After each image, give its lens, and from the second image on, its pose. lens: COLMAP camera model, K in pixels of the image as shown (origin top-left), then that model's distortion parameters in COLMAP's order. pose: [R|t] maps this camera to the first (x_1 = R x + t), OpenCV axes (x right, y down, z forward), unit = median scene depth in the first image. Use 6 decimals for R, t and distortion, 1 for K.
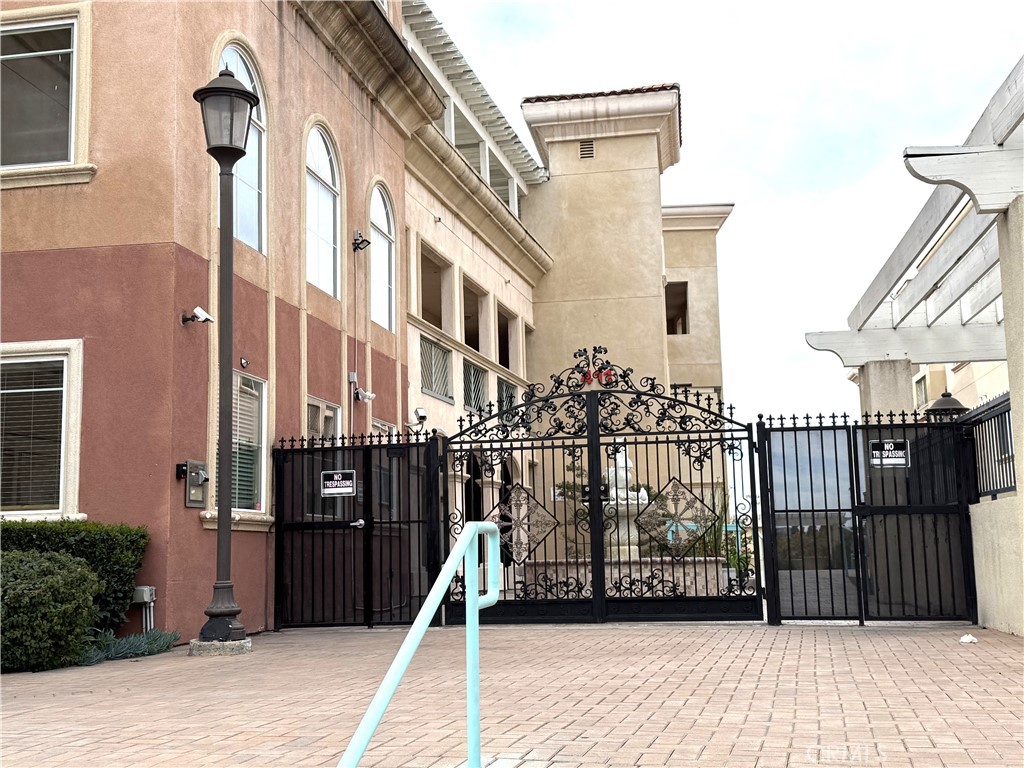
lens RADIAL K [[1234.6, 0, 509.7], [0, 1234.6, 385.5], [0, 0, 1]] dist [0.059509, 0.000000]
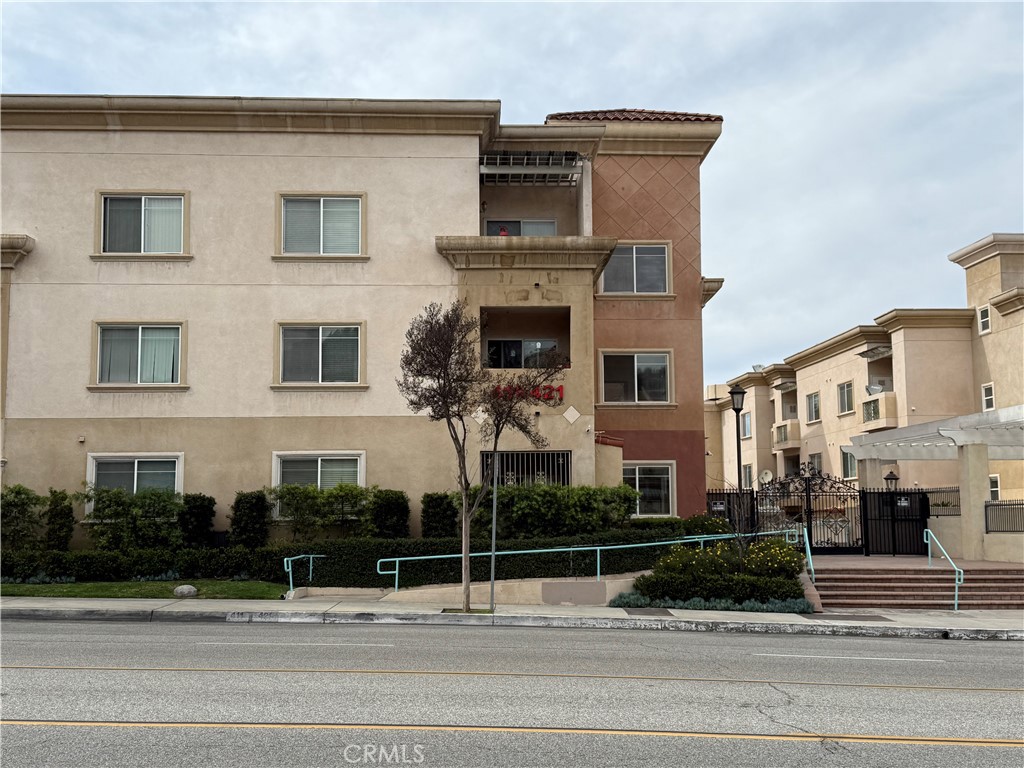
lens RADIAL K [[1234.6, 0, 507.8], [0, 1234.6, 375.6], [0, 0, 1]] dist [0.059509, 0.000000]
pose [[0.982967, 0.046073, 0.177911, -1.188438], [-0.048427, 0.998787, 0.008912, -0.231811], [-0.177284, -0.017376, 0.984006, -1.793443]]
